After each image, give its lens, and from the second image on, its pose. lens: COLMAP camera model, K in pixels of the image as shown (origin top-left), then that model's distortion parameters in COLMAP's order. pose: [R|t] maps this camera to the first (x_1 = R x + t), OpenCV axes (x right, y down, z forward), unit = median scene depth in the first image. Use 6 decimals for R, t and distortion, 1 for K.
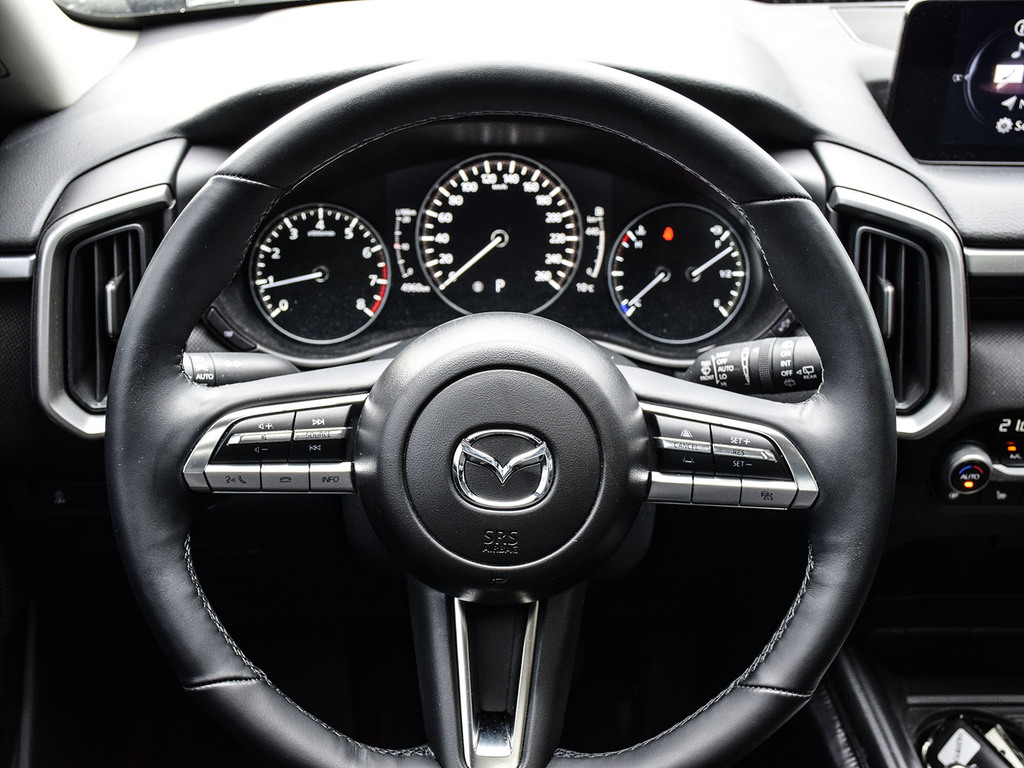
lens RADIAL K [[1344.7, 0, 512.0], [0, 1344.7, 384.0], [0, 0, 1]] dist [-0.016063, 0.372137]
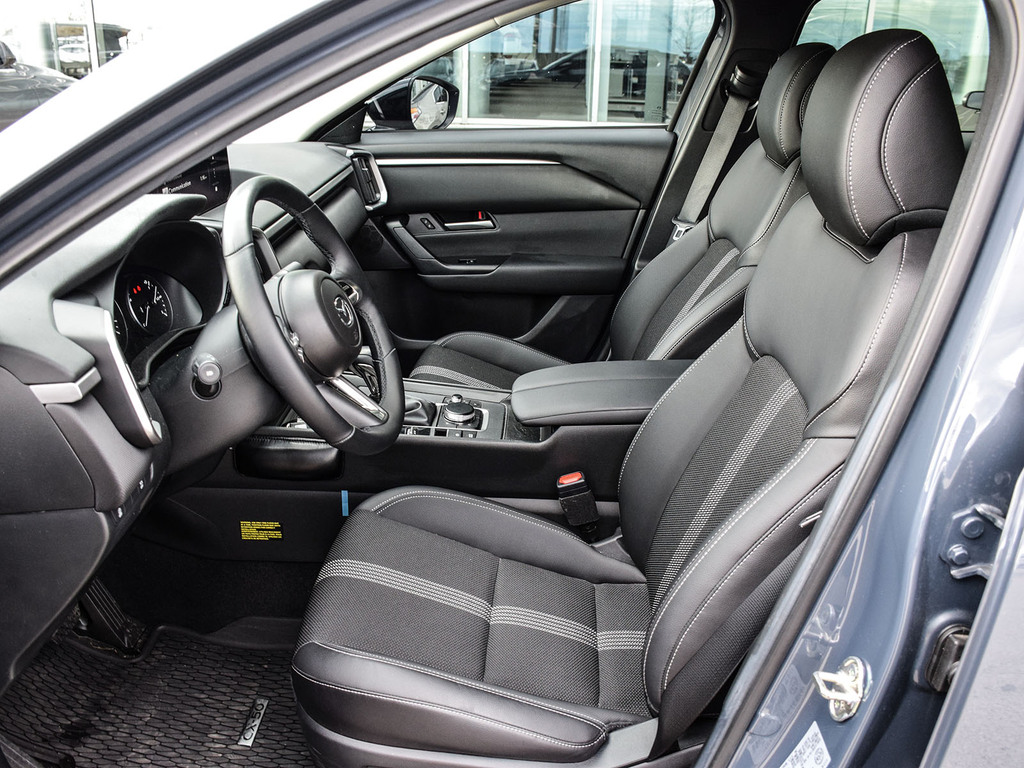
lens RADIAL K [[888.2, 0, 512.0], [0, 888.2, 384.0], [0, 0, 1]] dist [-0.159284, 0.100896]
pose [[0.055487, -0.393337, 0.917718, -1.423959], [0.453766, 0.828666, 0.327734, -0.209097], [-0.889392, 0.398244, 0.224463, 0.303893]]
